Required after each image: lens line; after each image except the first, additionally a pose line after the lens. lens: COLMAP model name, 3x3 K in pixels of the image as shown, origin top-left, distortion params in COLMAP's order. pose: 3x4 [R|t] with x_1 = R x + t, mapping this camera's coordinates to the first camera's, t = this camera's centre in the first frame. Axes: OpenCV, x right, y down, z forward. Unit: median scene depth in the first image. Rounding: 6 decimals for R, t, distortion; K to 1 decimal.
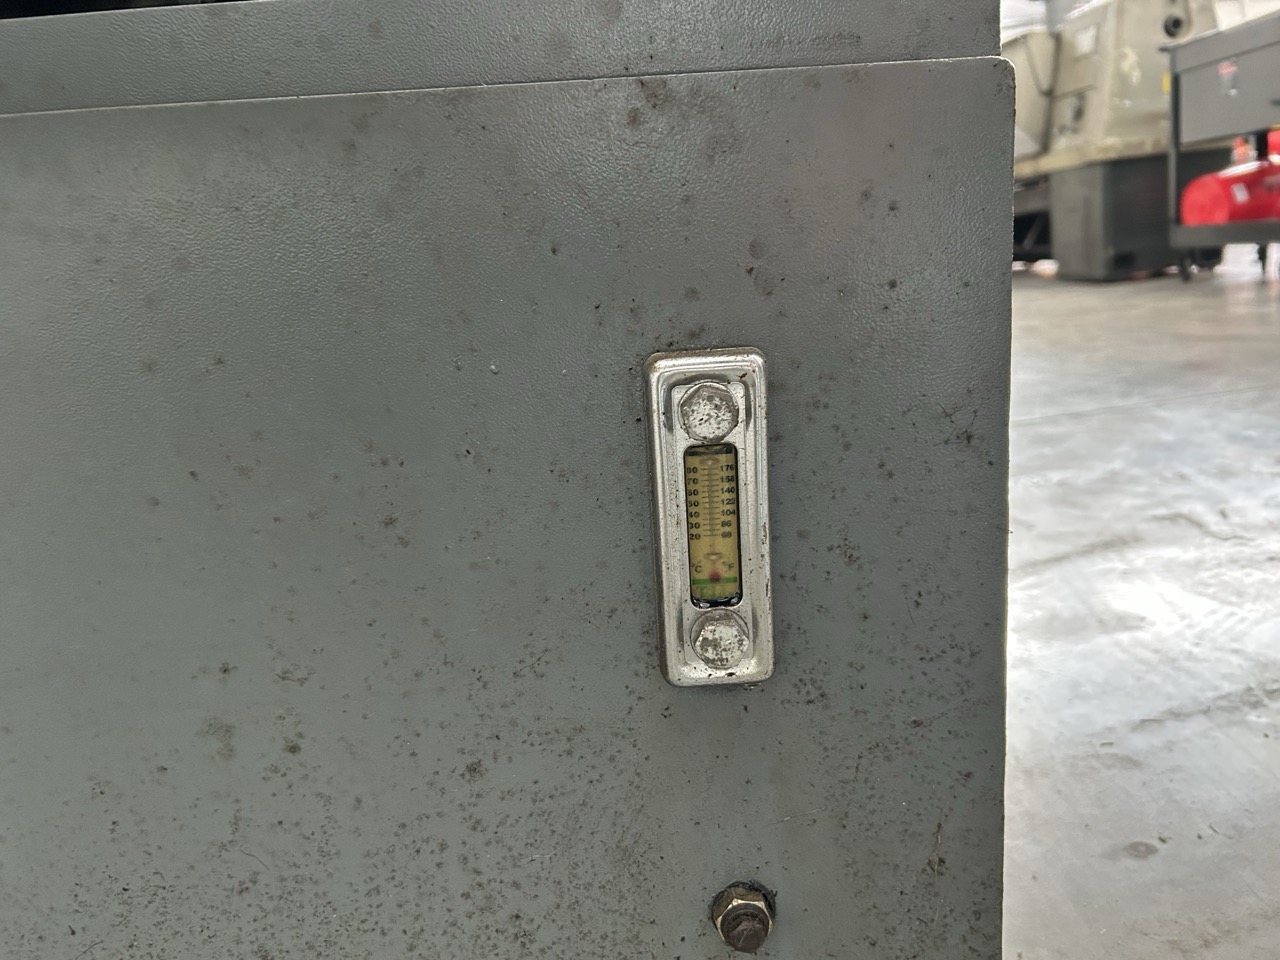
lens RADIAL K [[973.4, 0, 641.9], [0, 973.4, 492.8], [0, 0, 1]] dist [0.051088, -0.060406]
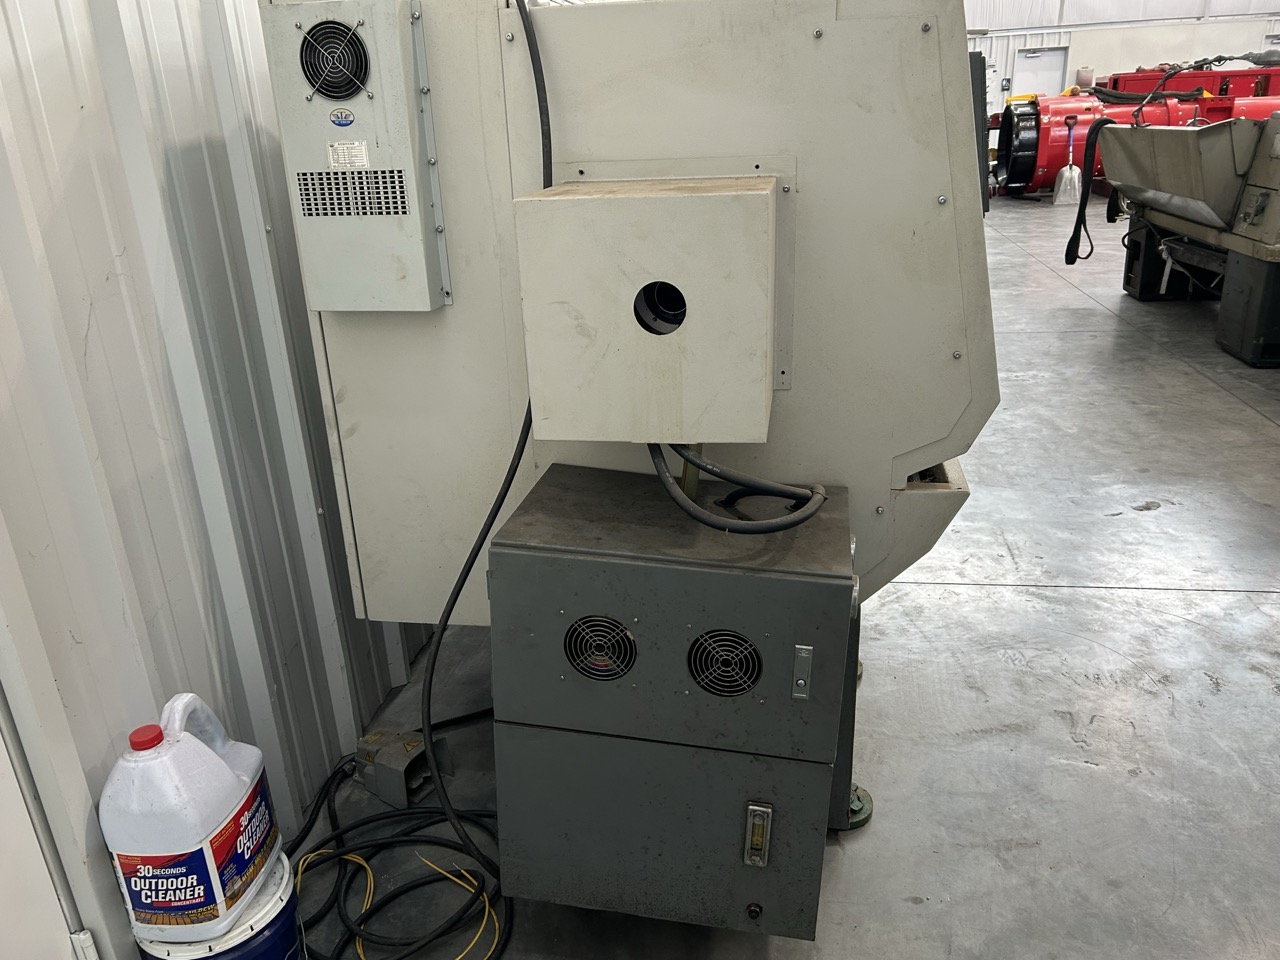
lens RADIAL K [[973.4, 0, 641.9], [0, 973.4, 492.8], [0, 0, 1]] dist [0.051088, -0.060406]
pose [[0.972704, 0.157921, -0.170022, 0.071308], [-0.129659, 0.977534, 0.166179, -2.214086], [0.192446, -0.139598, 0.971327, -3.324481]]
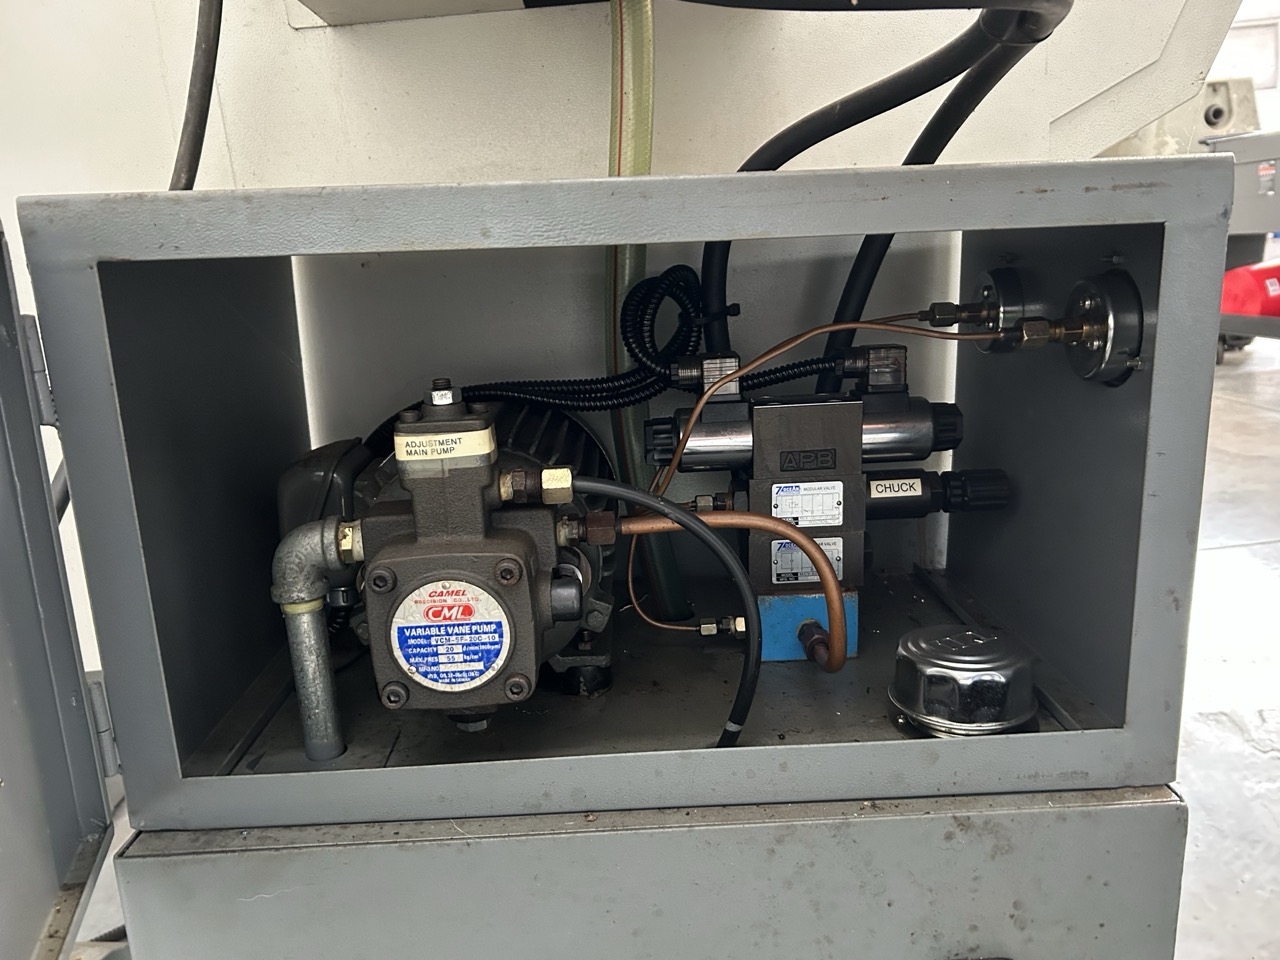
lens RADIAL K [[973.4, 0, 641.9], [0, 973.4, 492.8], [0, 0, 1]] dist [0.051088, -0.060406]
pose [[0.999528, 0.029617, -0.008146, -0.460577], [-0.029461, 0.999393, 0.018587, -0.864093], [0.008692, -0.018338, 0.999794, -0.533660]]
